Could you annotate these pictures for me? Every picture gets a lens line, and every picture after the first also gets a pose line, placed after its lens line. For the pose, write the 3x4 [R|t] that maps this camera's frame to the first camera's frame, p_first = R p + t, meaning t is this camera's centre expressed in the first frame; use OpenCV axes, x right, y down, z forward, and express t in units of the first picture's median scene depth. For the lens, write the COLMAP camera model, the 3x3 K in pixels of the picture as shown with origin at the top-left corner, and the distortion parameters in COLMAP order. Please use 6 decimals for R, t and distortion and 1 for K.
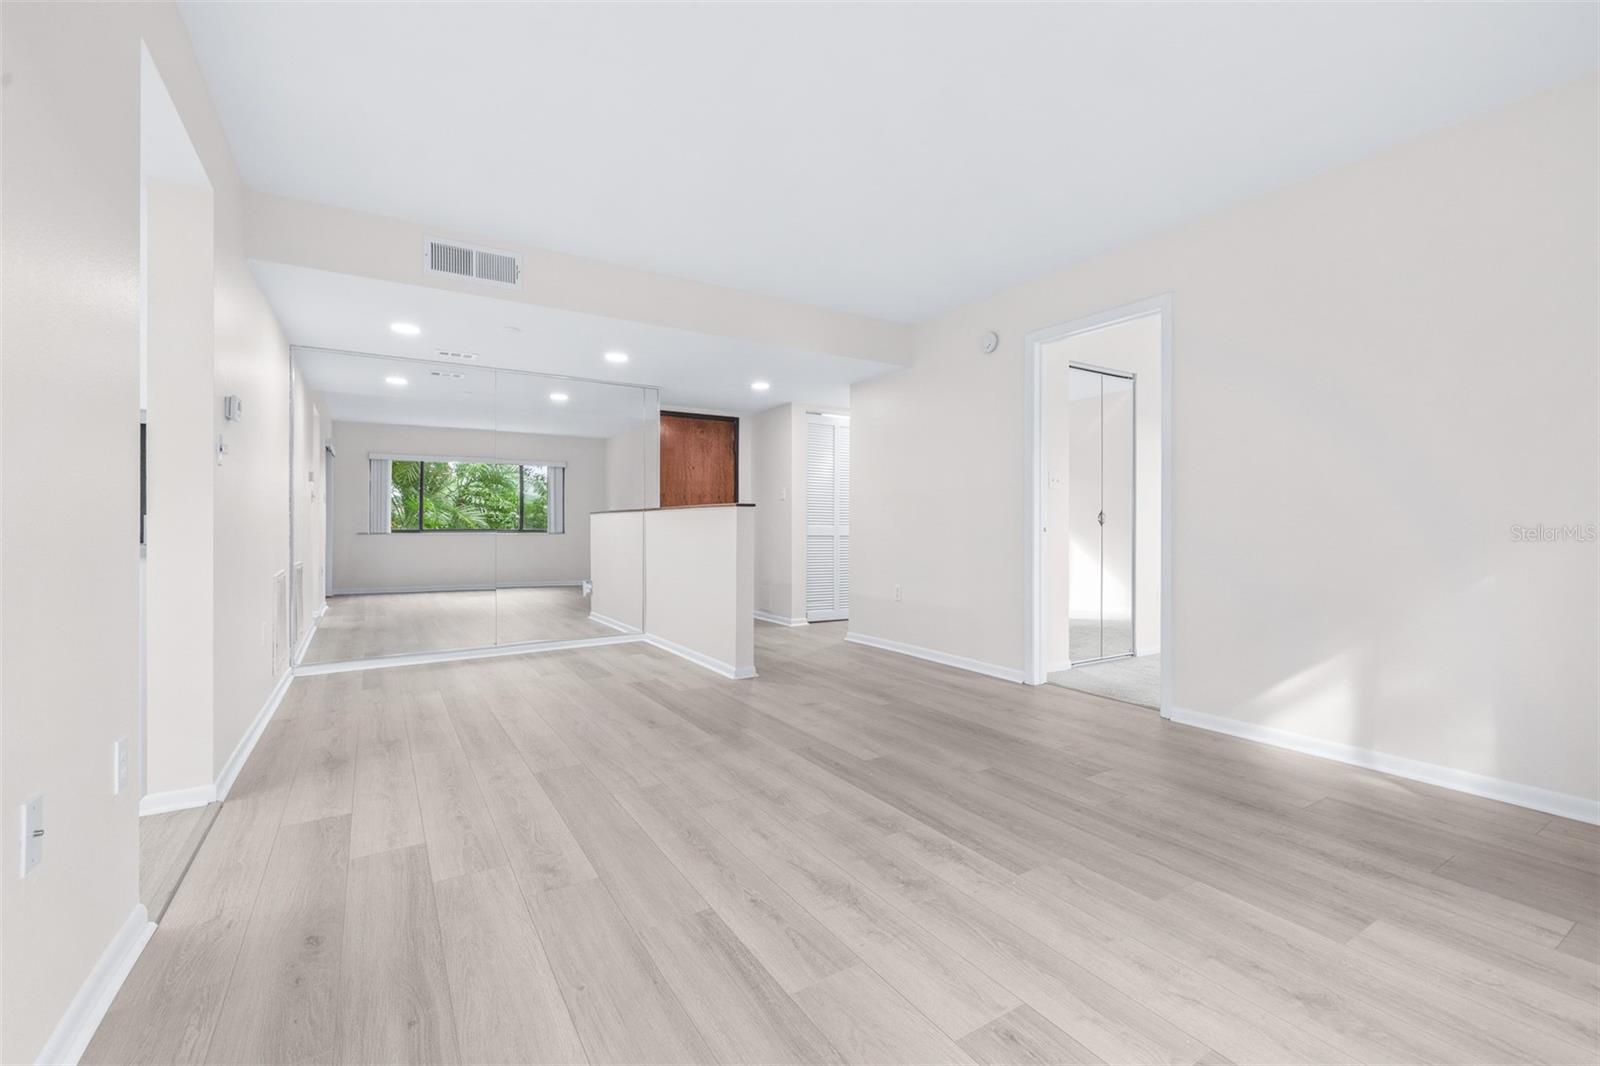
lens RADIAL K [[678.9, 0, 798.7], [0, 678.9, 531.5], [0, 0, 1]] dist [-0.000405, -0.000309]
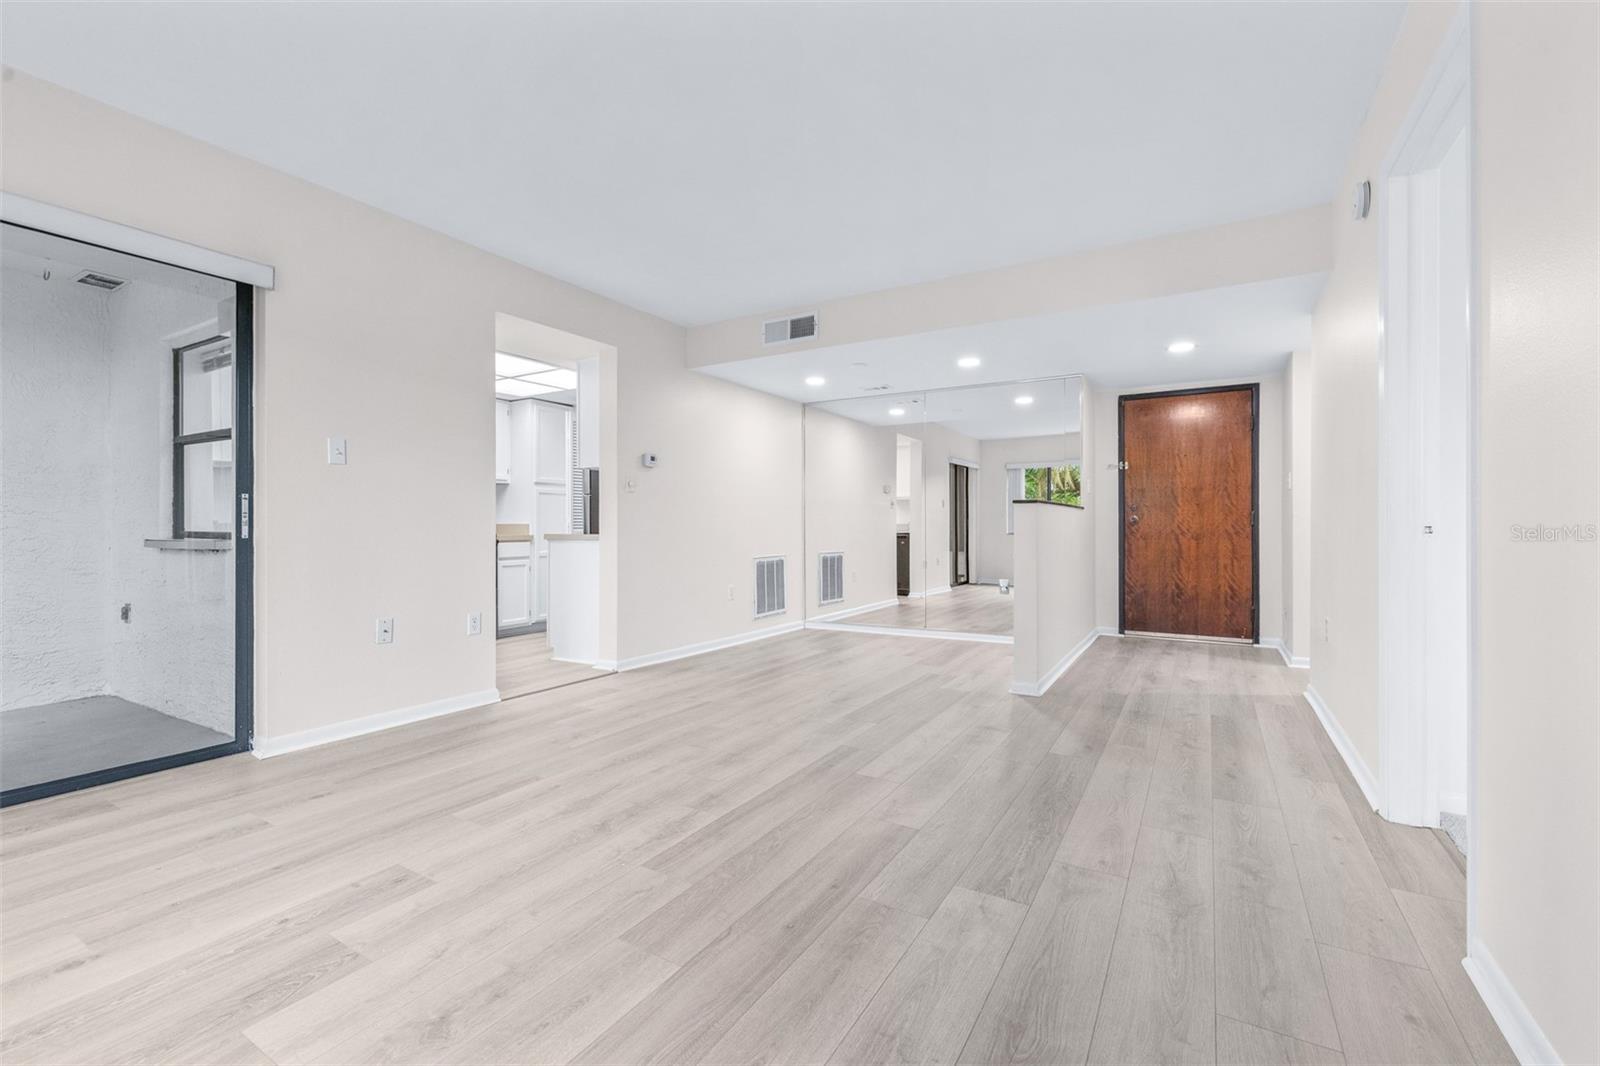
lens RADIAL K [[678.9, 0, 798.7], [0, 678.9, 531.5], [0, 0, 1]] dist [-0.000405, -0.000309]
pose [[0.453868, 0.005778, -0.891050, 1.019634], [-0.007157, 0.999970, 0.002839, 0.000224], [0.891040, 0.005089, 0.453896, 0.570249]]
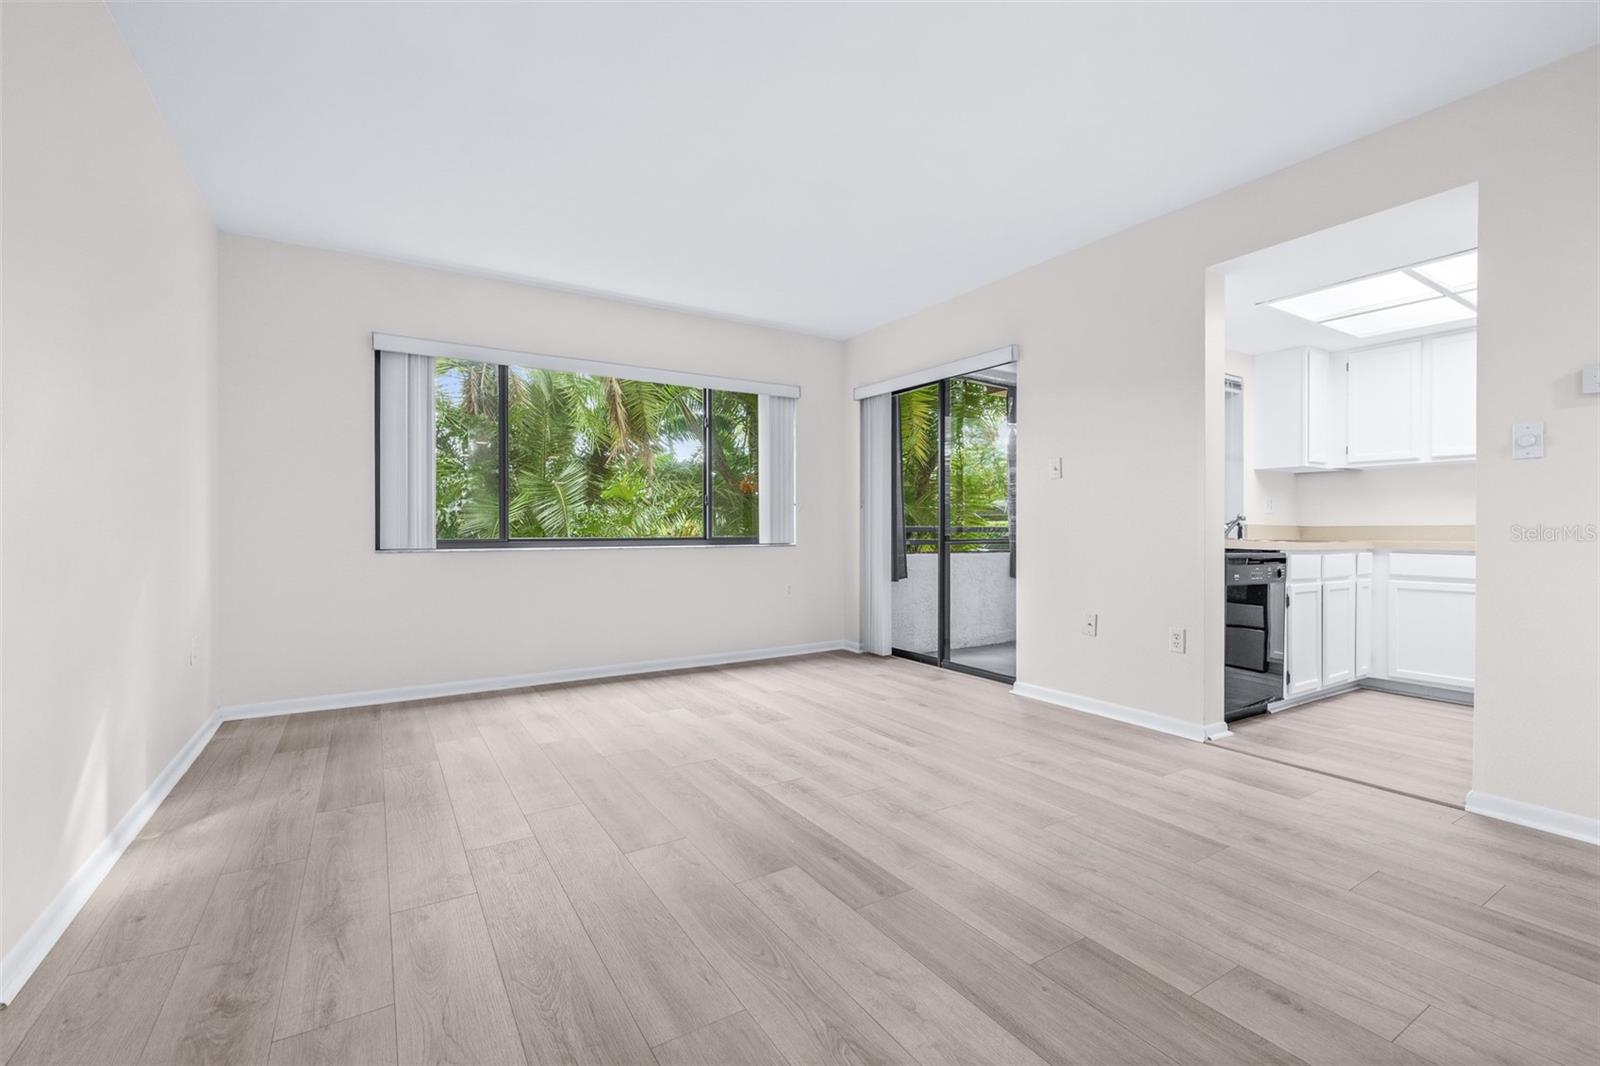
lens RADIAL K [[689.8, 0, 796.8], [0, 689.8, 532.6], [0, 0, 1]] dist [-0.001285, -0.000063]
pose [[-0.999987, 0.000514, 0.005001, 0.105038], [0.000571, 0.999935, 0.011406, -0.010117], [-0.004995, 0.011409, -0.999922, 1.925642]]
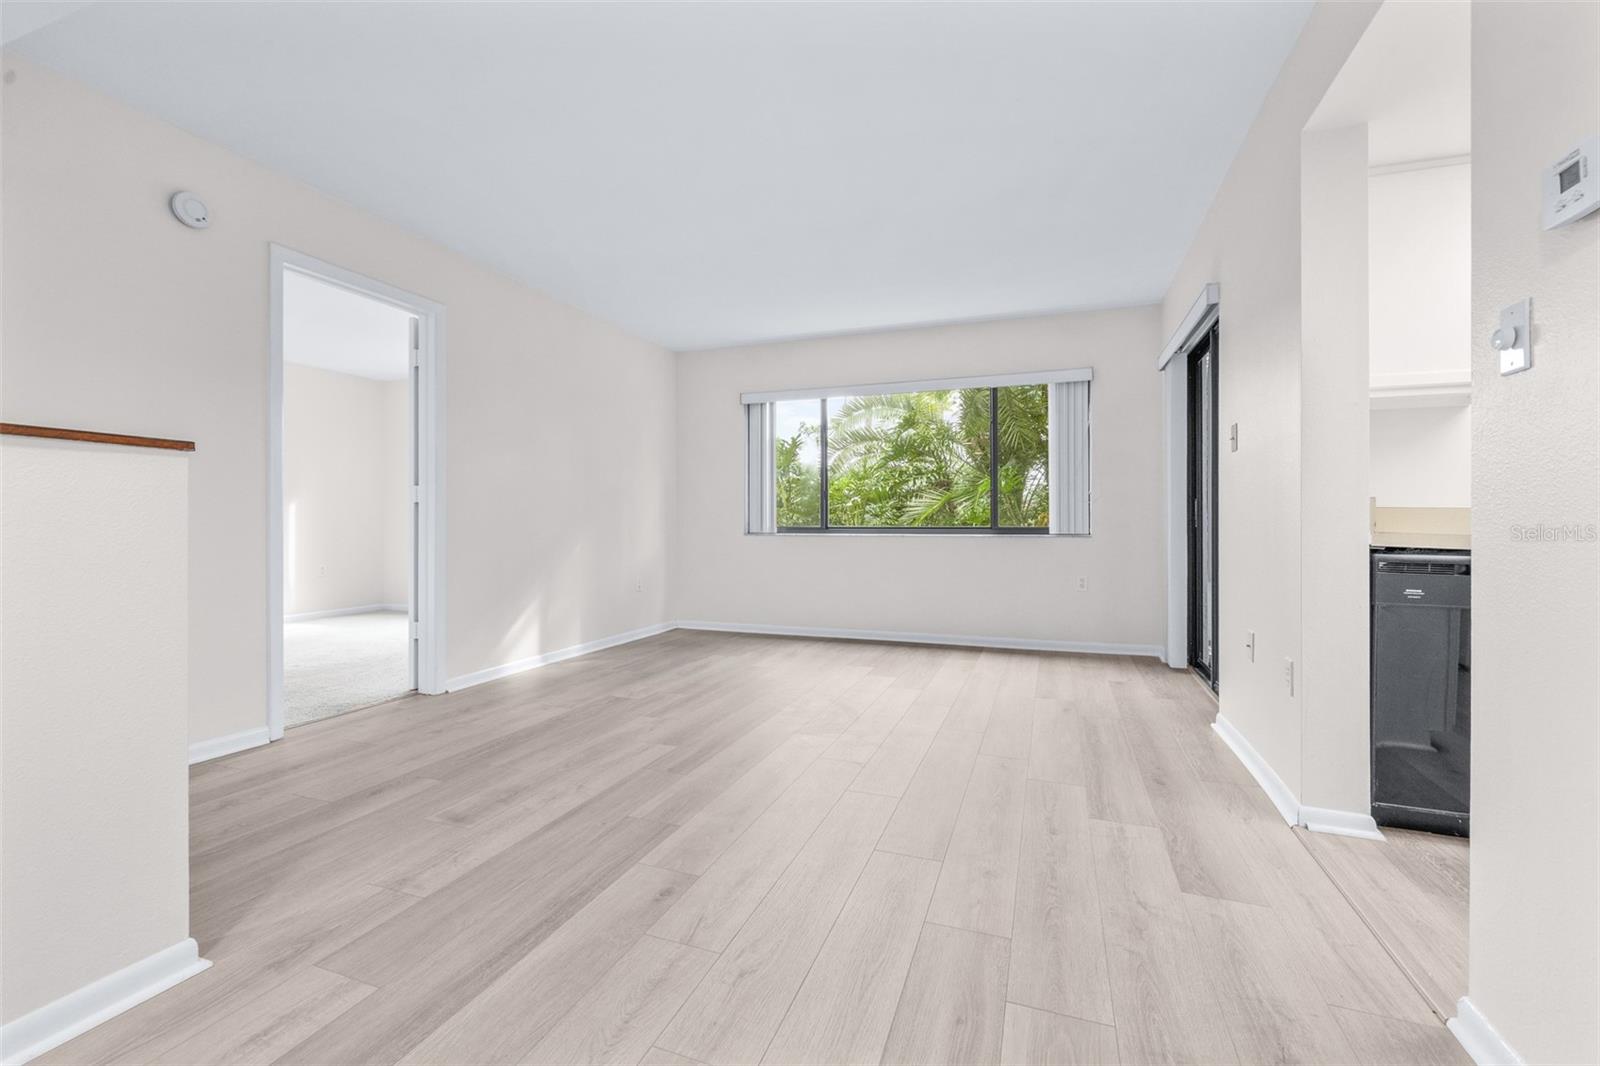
lens RADIAL K [[678.9, 0, 798.7], [0, 678.9, 531.5], [0, 0, 1]] dist [-0.000405, -0.000309]
pose [[-0.609135, -0.010875, 0.792992, -0.926655], [0.006061, 0.999813, 0.018367, -0.002325], [-0.793043, 0.015994, -0.608956, 1.670030]]
